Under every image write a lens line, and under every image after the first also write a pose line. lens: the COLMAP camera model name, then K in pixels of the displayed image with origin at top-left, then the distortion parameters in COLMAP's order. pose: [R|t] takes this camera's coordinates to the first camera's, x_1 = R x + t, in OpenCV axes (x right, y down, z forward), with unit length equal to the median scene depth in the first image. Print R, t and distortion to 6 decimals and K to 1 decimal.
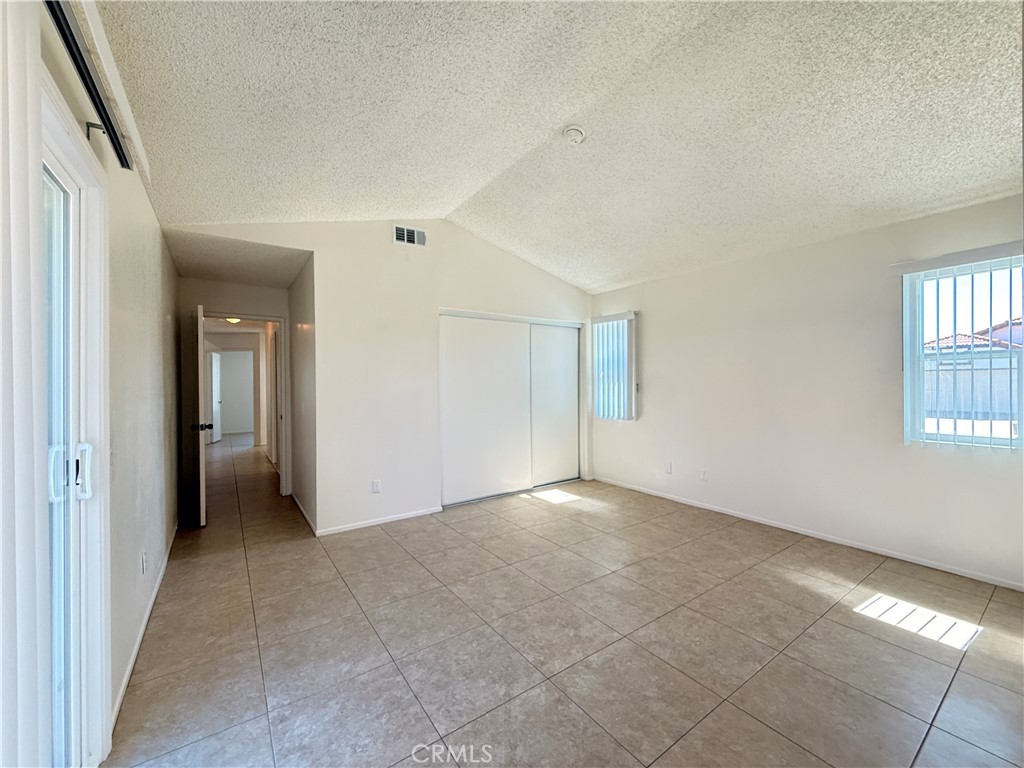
lens RADIAL K [[407.9, 0, 509.5], [0, 407.9, 382.0], [0, 0, 1]] dist [-0.001050, -0.000186]
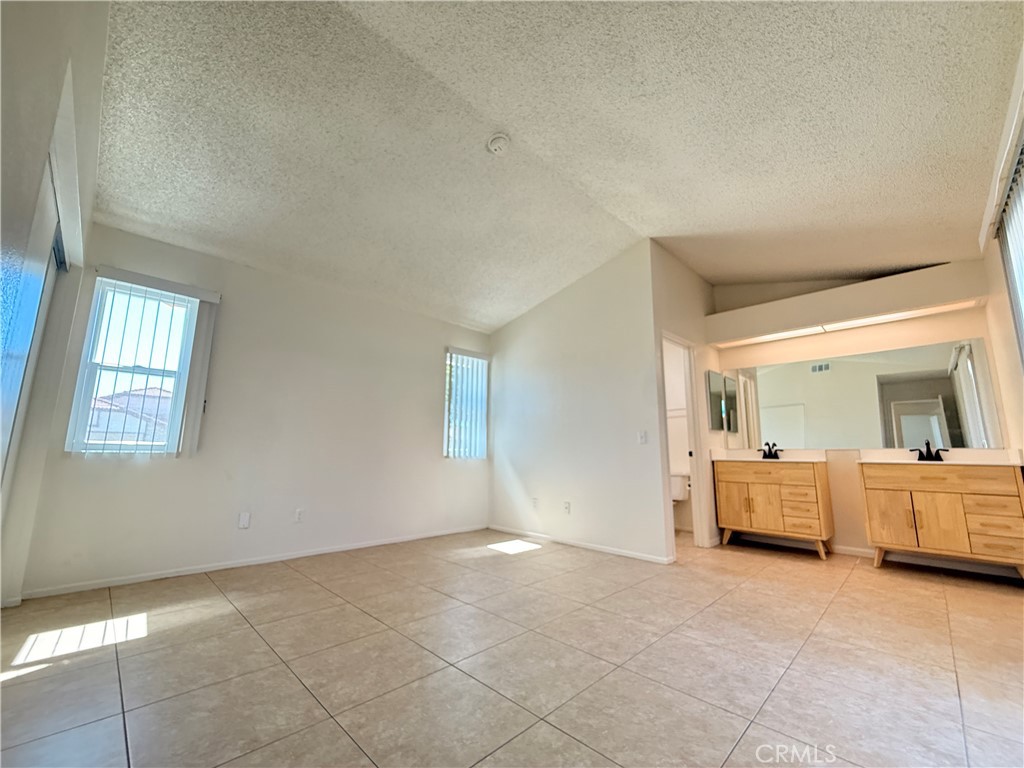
lens RADIAL K [[407.9, 0, 511.3], [0, 407.9, 381.6], [0, 0, 1]] dist [-0.001050, -0.000186]
pose [[-0.169901, 0.174422, 0.969902, -0.650473], [-0.011635, 0.983788, -0.178957, 0.137667], [-0.985392, -0.041690, -0.165117, 0.995159]]
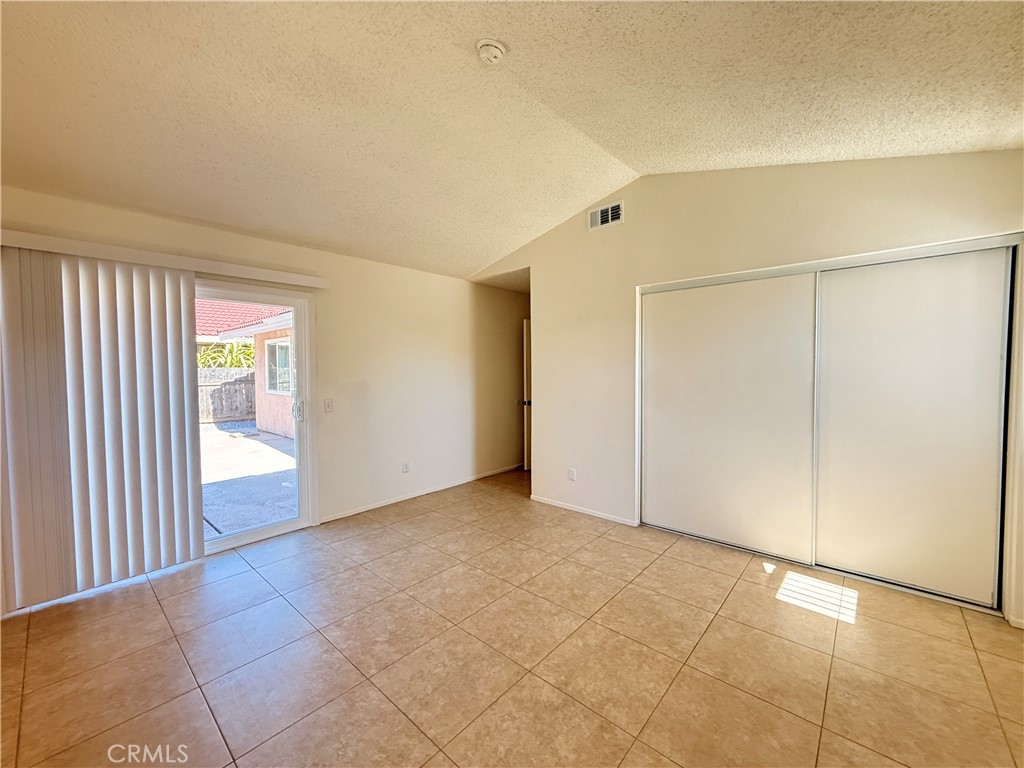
lens RADIAL K [[407.9, 0, 516.4], [0, 407.9, 388.9], [0, 0, 1]] dist [-0.001050, -0.000186]
pose [[0.237185, 0.054681, -0.969924, 0.809647], [0.004673, 0.998339, 0.057425, -0.032090], [0.971453, -0.018153, 0.236536, 0.768070]]
